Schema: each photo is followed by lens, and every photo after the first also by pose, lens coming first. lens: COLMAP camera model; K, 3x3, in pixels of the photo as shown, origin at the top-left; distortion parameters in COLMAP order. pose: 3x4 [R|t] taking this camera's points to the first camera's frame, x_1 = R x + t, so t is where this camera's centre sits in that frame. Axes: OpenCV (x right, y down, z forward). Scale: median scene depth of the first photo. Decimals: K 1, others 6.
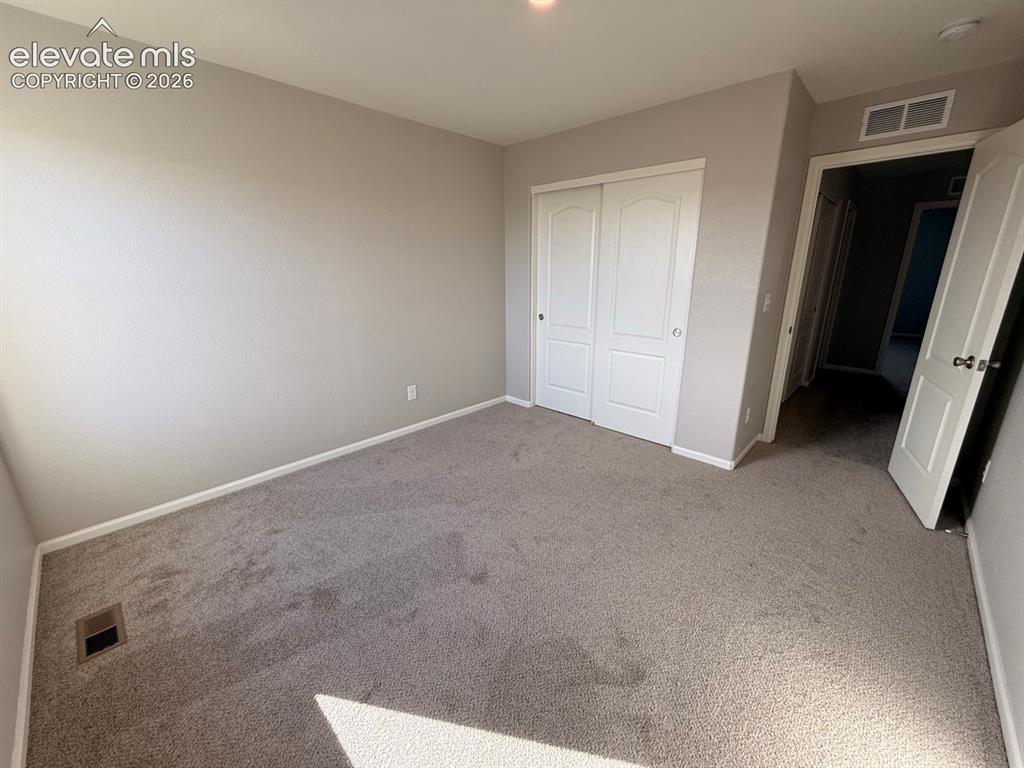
lens RADIAL K [[408.6, 0, 507.9], [0, 408.6, 383.3], [0, 0, 1]] dist [0.000238, 0.000036]
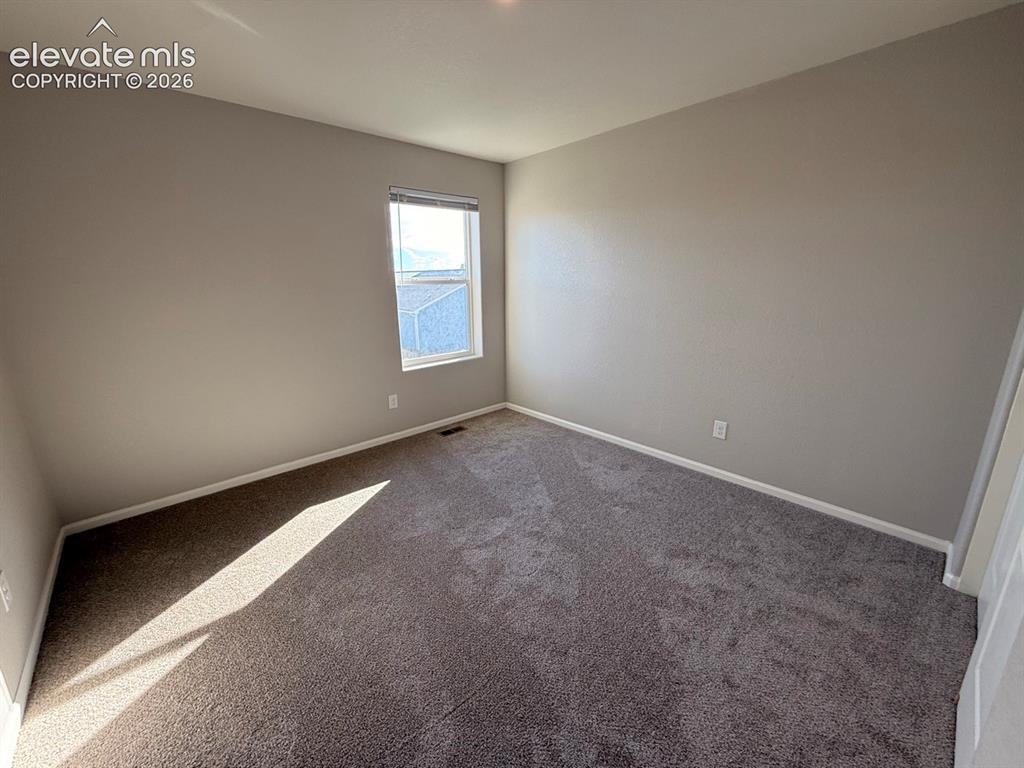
lens RADIAL K [[408.6, 0, 507.9], [0, 408.6, 383.3], [0, 0, 1]] dist [0.000238, 0.000036]
pose [[-0.073966, 0.249331, -0.965589, 0.766602], [-0.266509, 0.928084, 0.260062, -0.222276], [0.960990, 0.276574, -0.002198, 0.797967]]
